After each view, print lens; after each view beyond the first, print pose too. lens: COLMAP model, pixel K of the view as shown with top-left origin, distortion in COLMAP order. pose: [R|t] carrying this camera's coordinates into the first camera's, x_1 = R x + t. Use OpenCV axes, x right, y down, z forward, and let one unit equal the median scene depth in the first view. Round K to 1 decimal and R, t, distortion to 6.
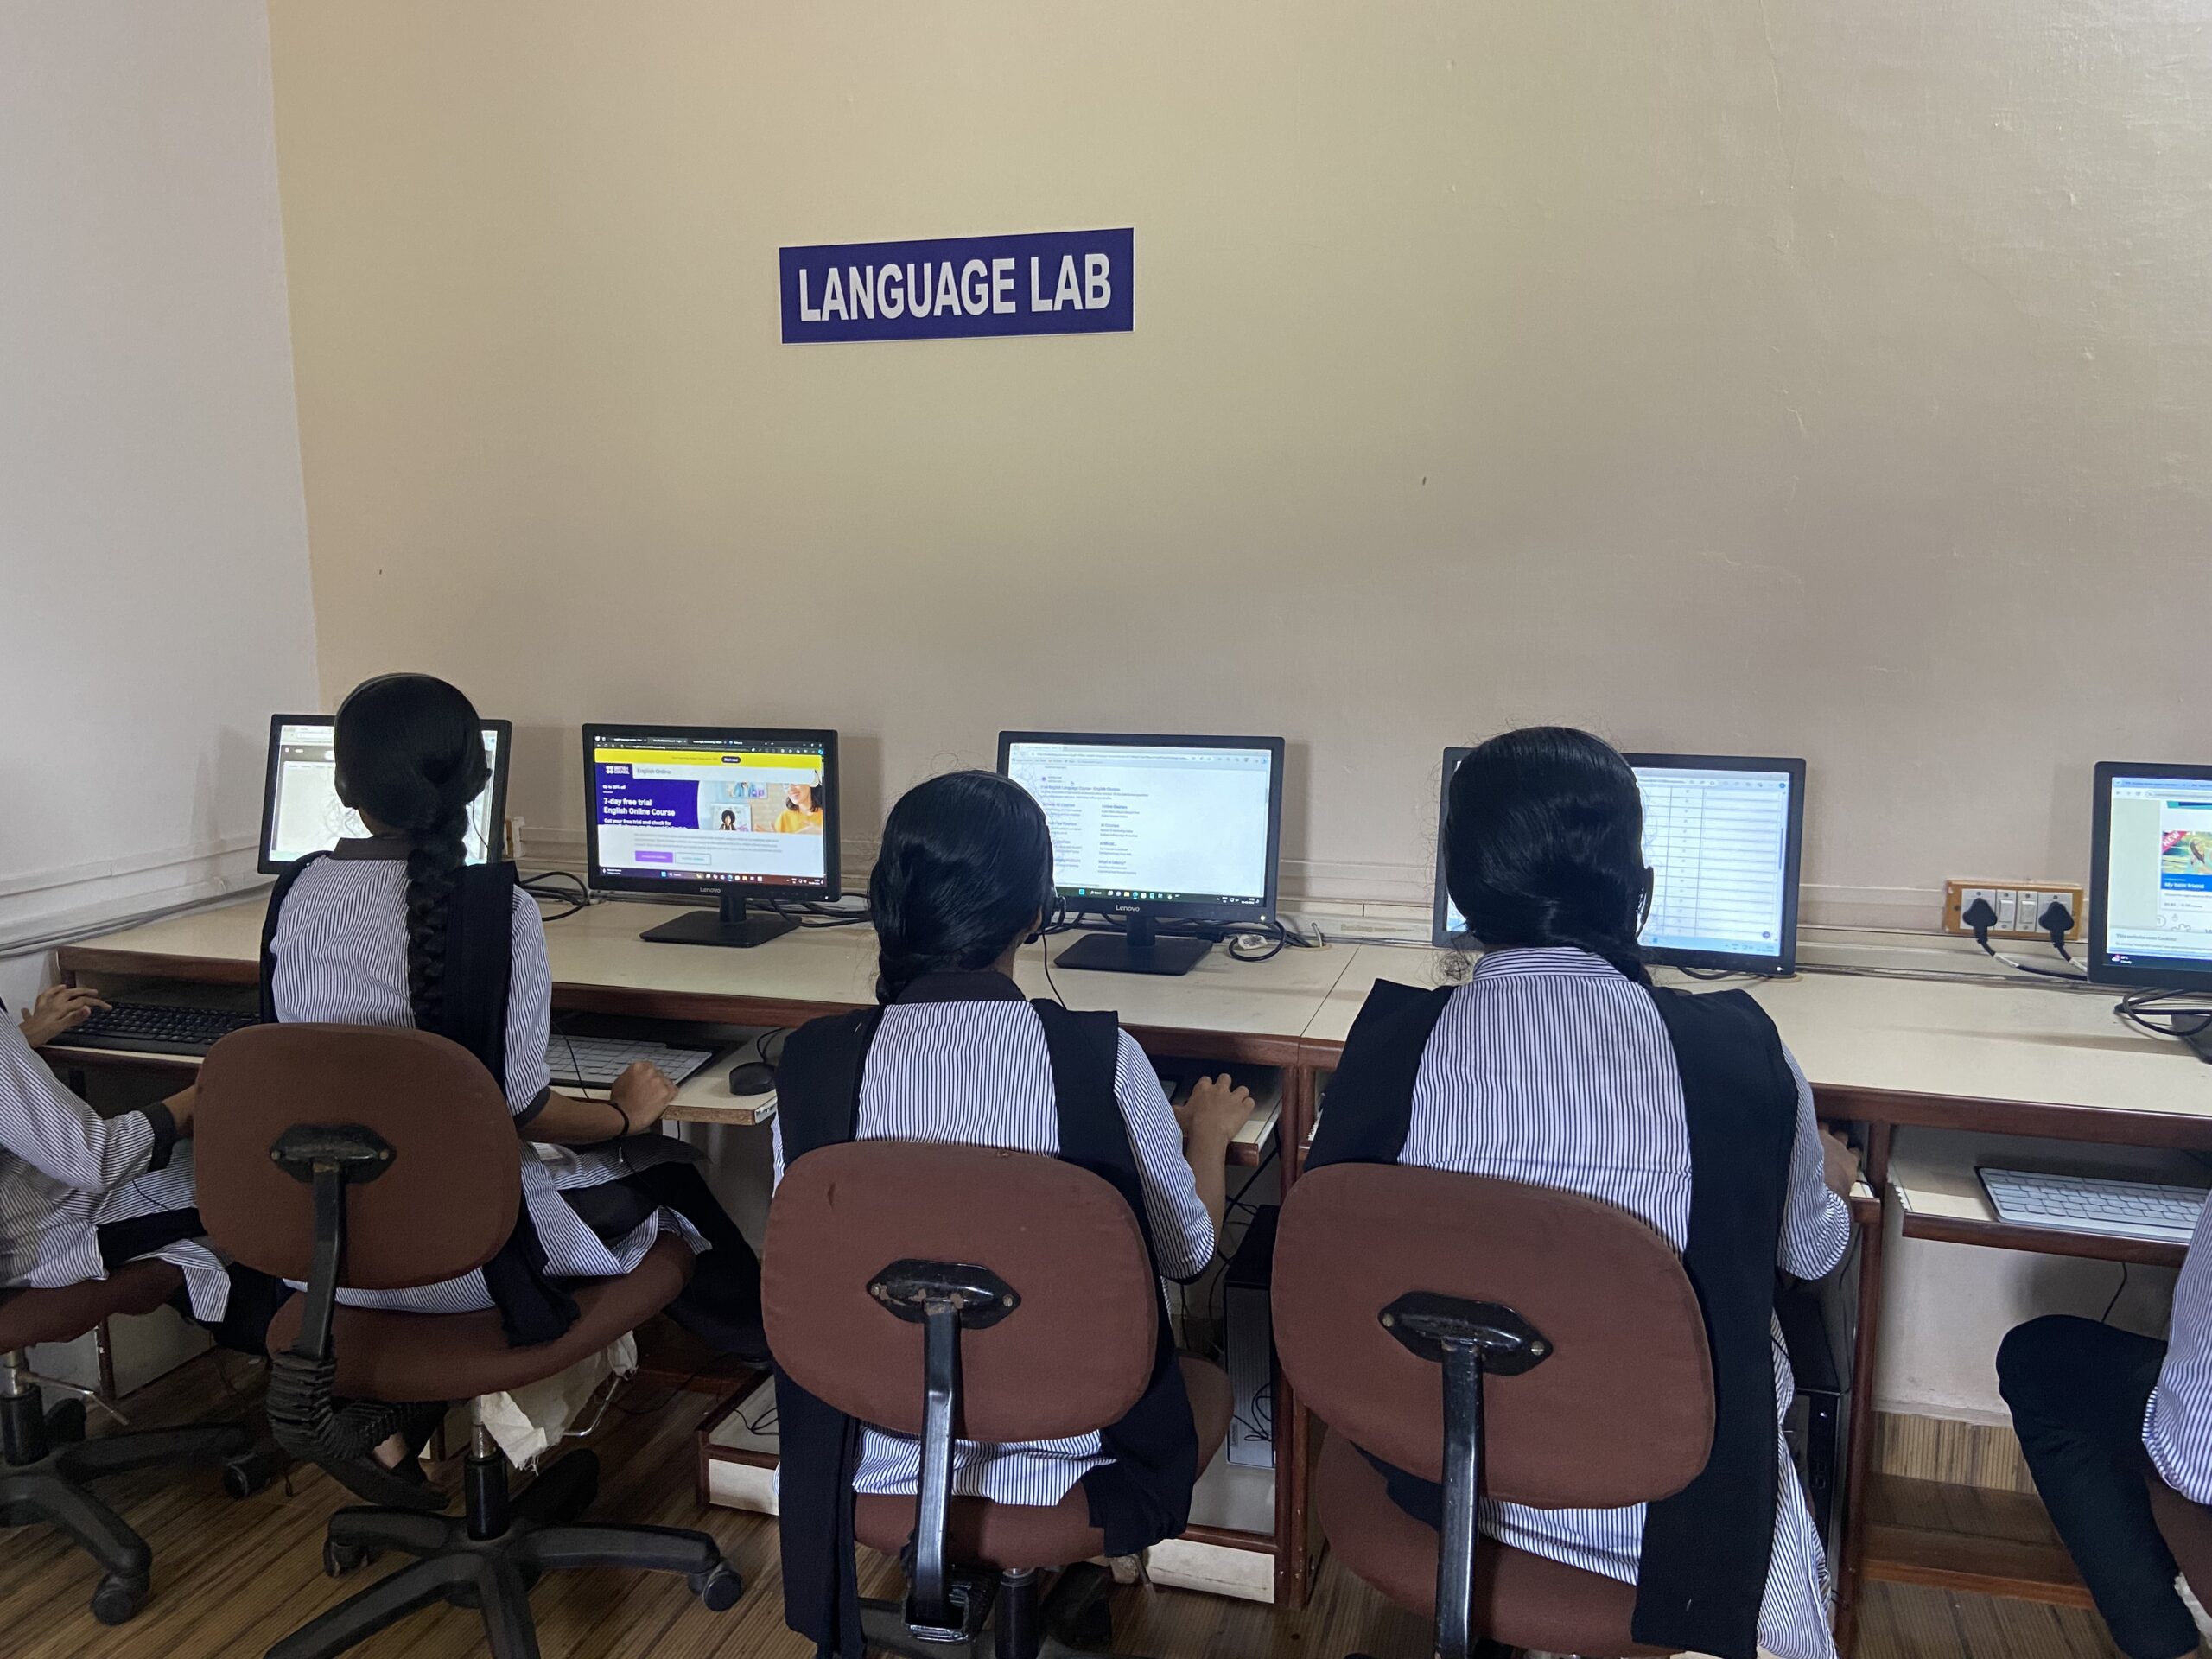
lens RADIAL K [[1679.4, 0, 1098.2], [0, 1679.4, 853.4], [0, 0, 1]] dist [0.082242, -0.099611]
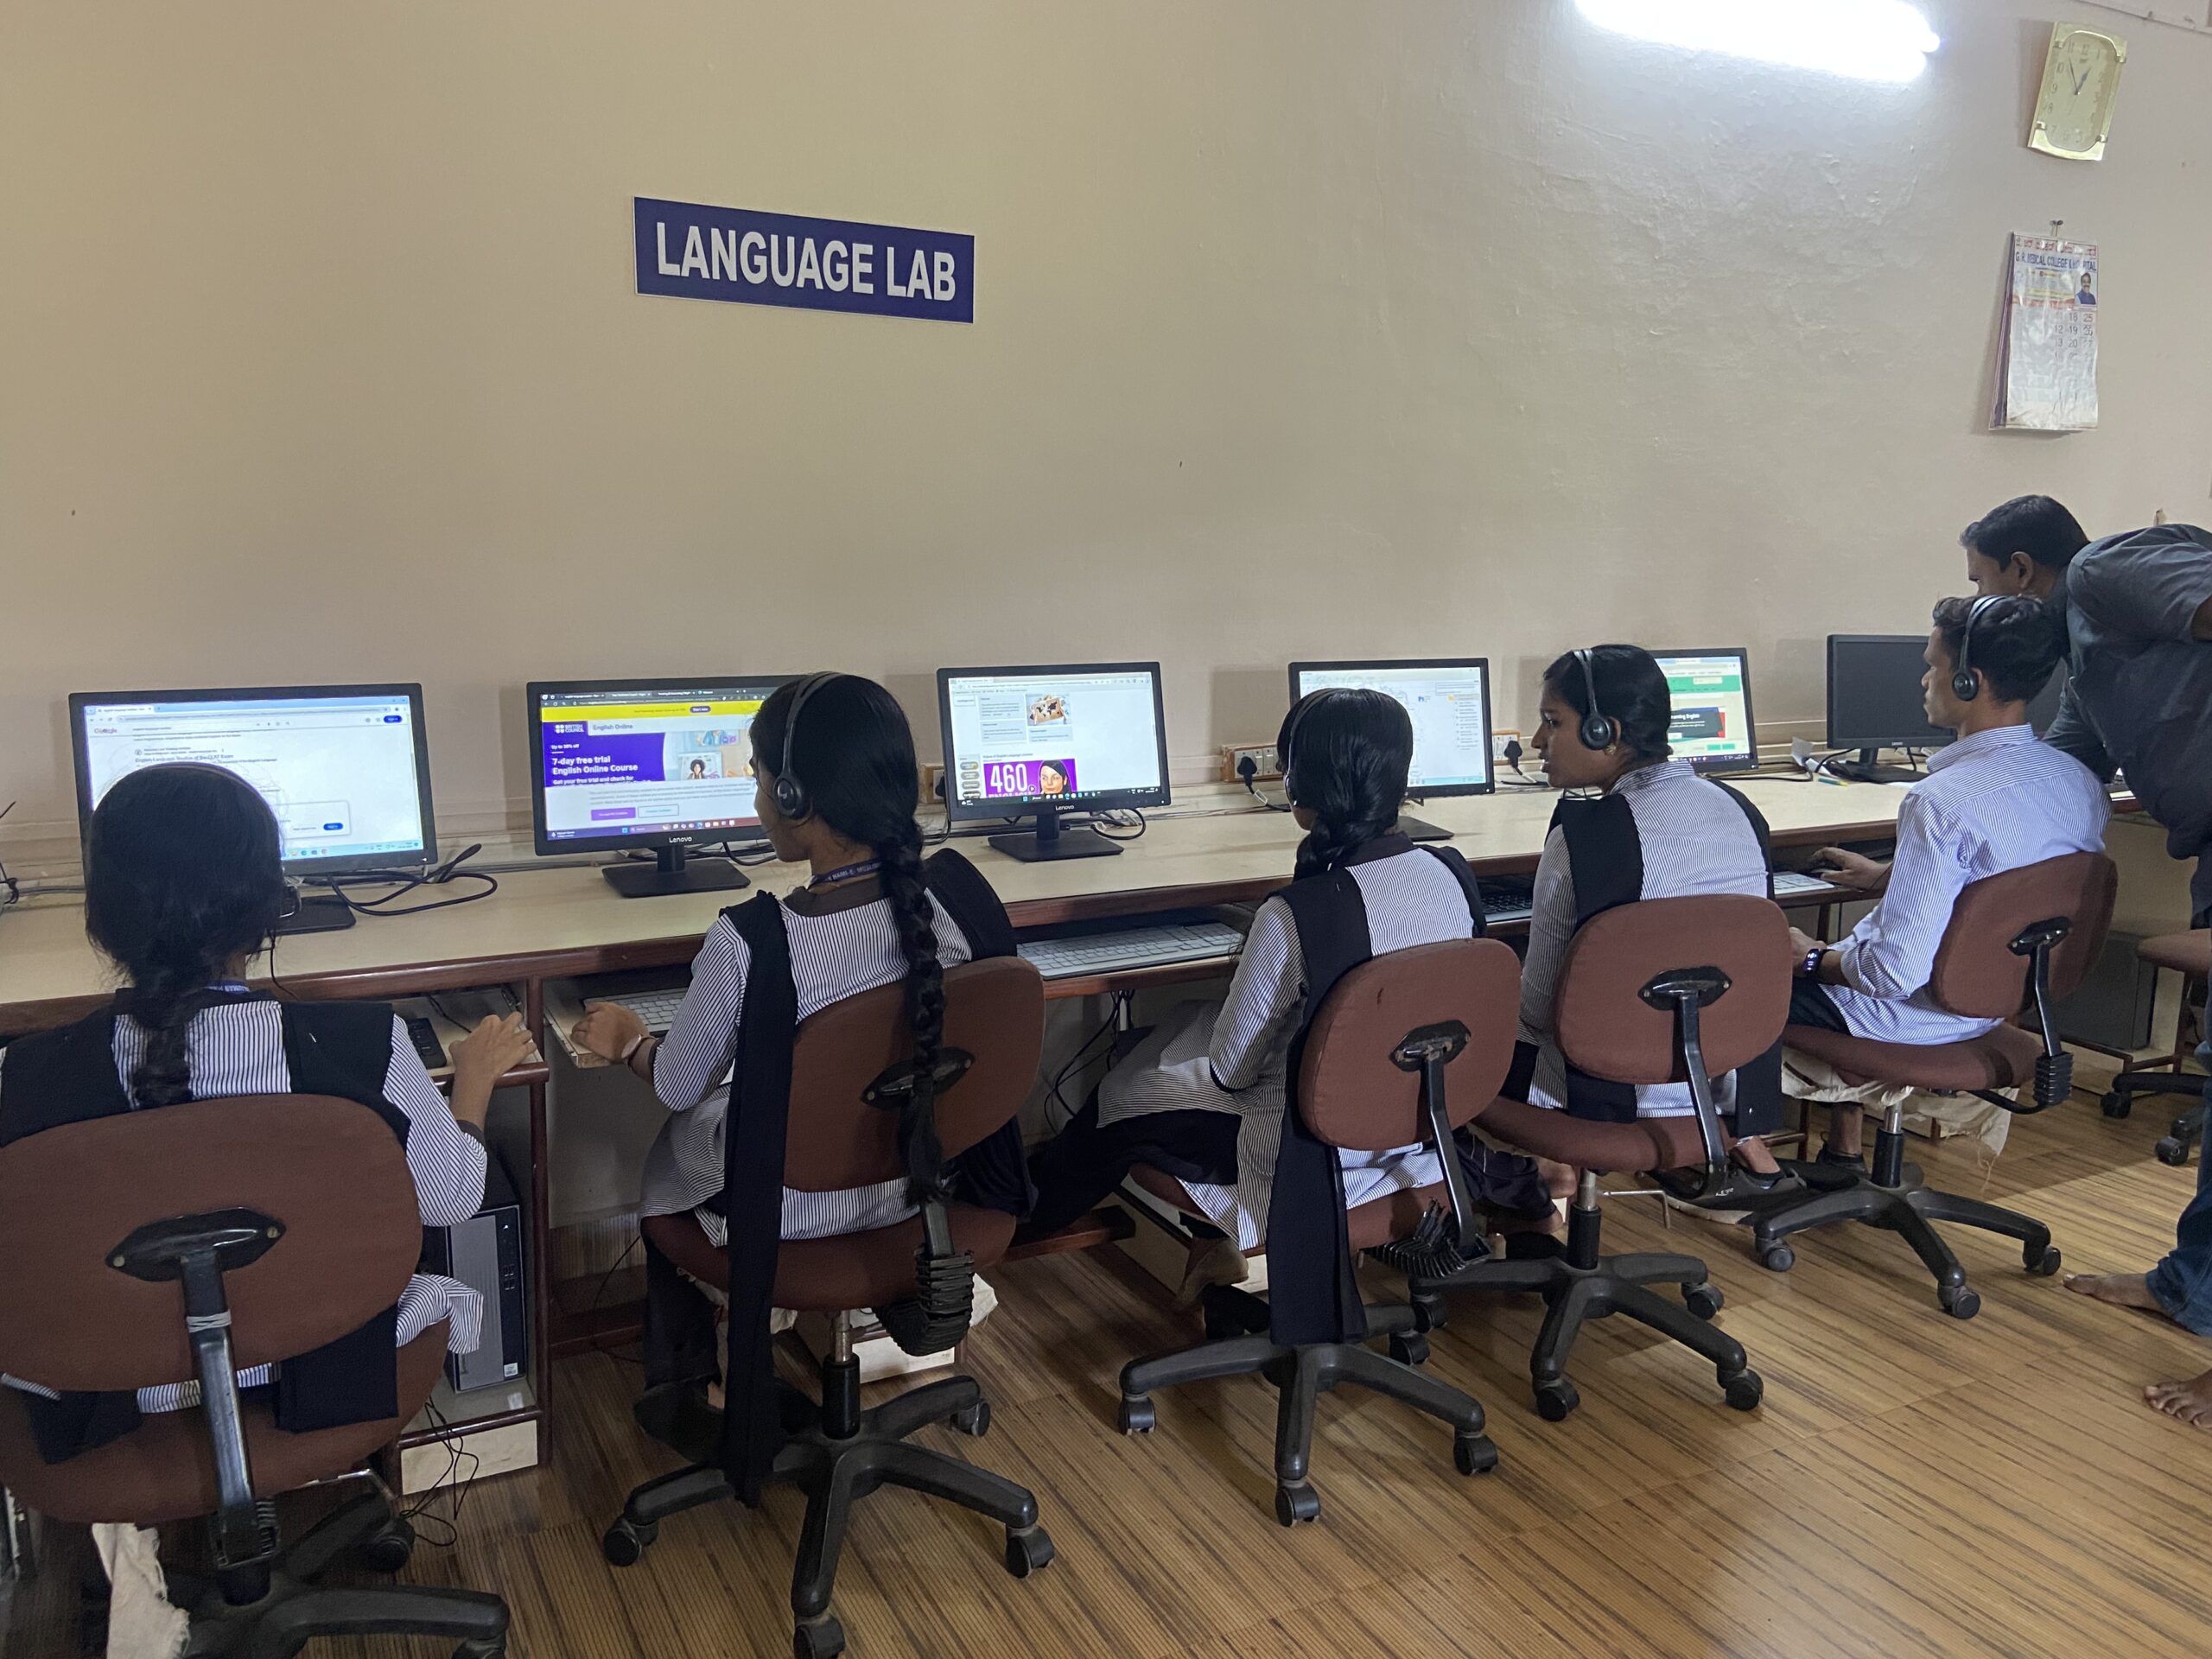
lens RADIAL K [[1679.4, 0, 1112.4], [0, 1679.4, 831.0], [0, 0, 1]] dist [0.082242, -0.099611]
pose [[0.710643, -0.116702, 0.693807, -0.756513], [0.090210, 0.993121, 0.074648, -0.036038], [-0.697746, 0.009540, 0.716282, 0.090180]]
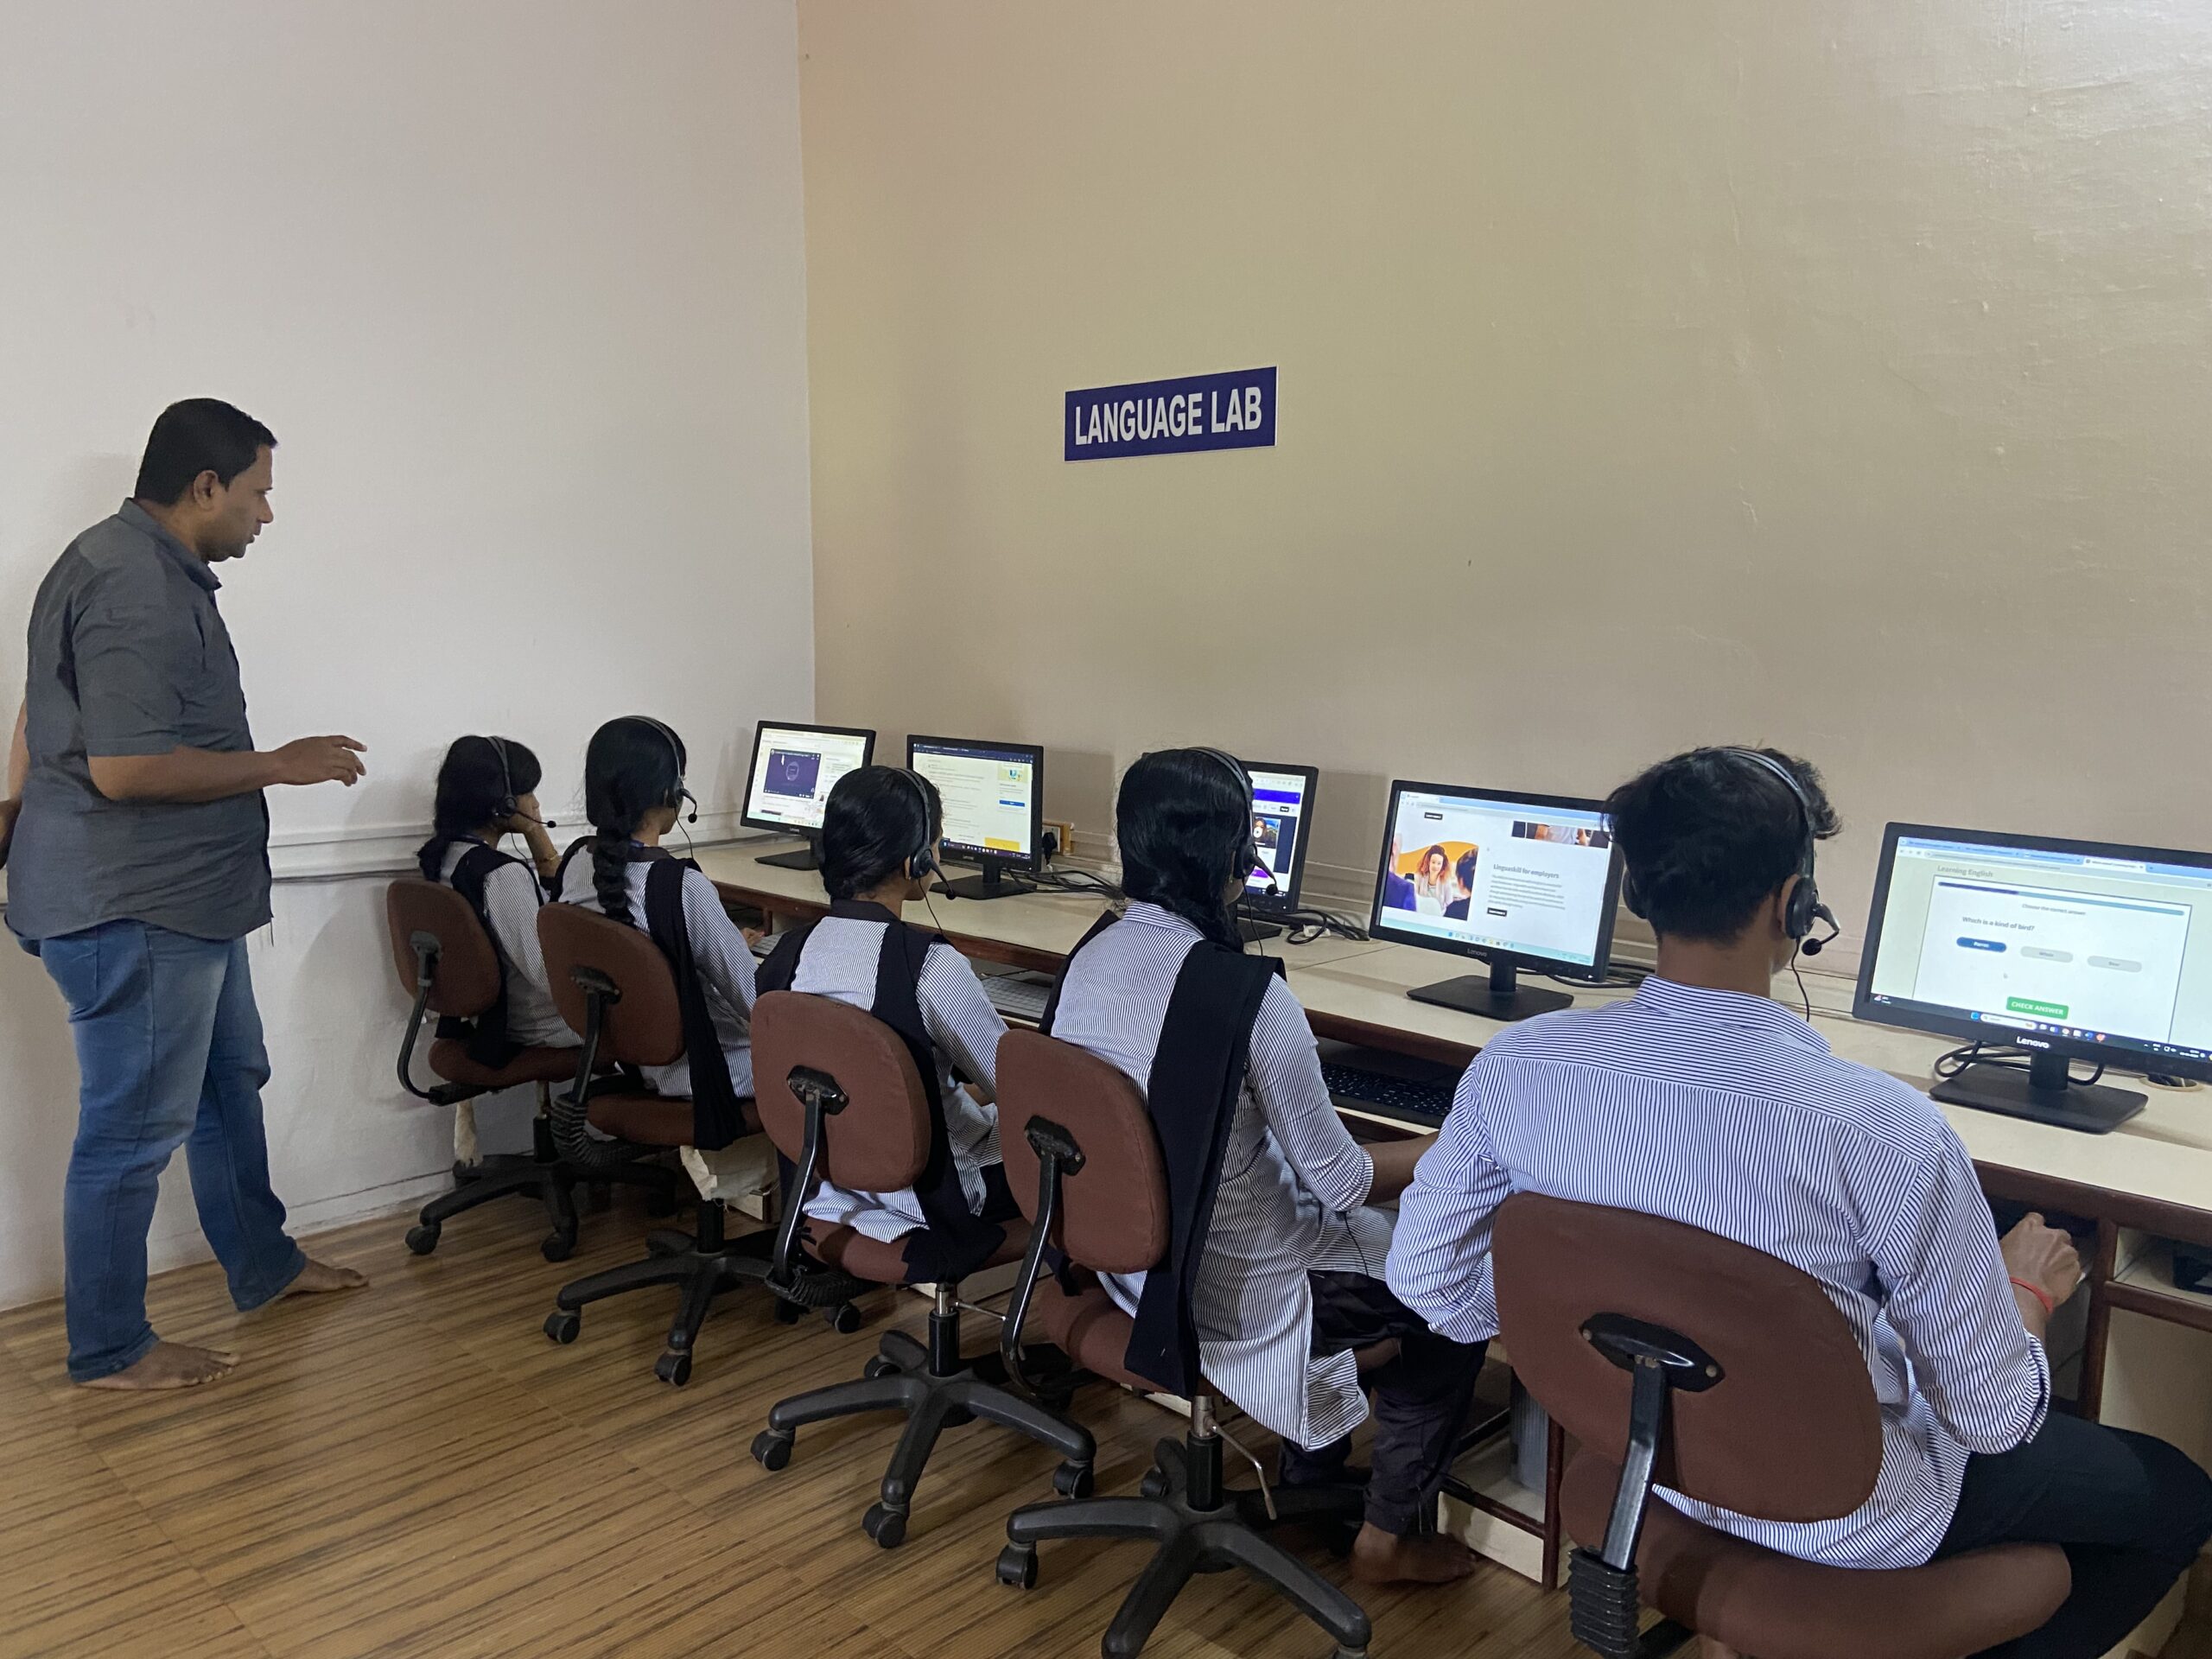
lens RADIAL K [[1679.4, 0, 1108.2], [0, 1679.4, 836.9], [0, 0, 1]] dist [0.082242, -0.099611]
pose [[0.884409, 0.071411, -0.461216, 0.509500], [-0.085031, 0.996340, -0.008787, 0.007100], [0.458901, 0.046989, 0.887244, -0.171578]]
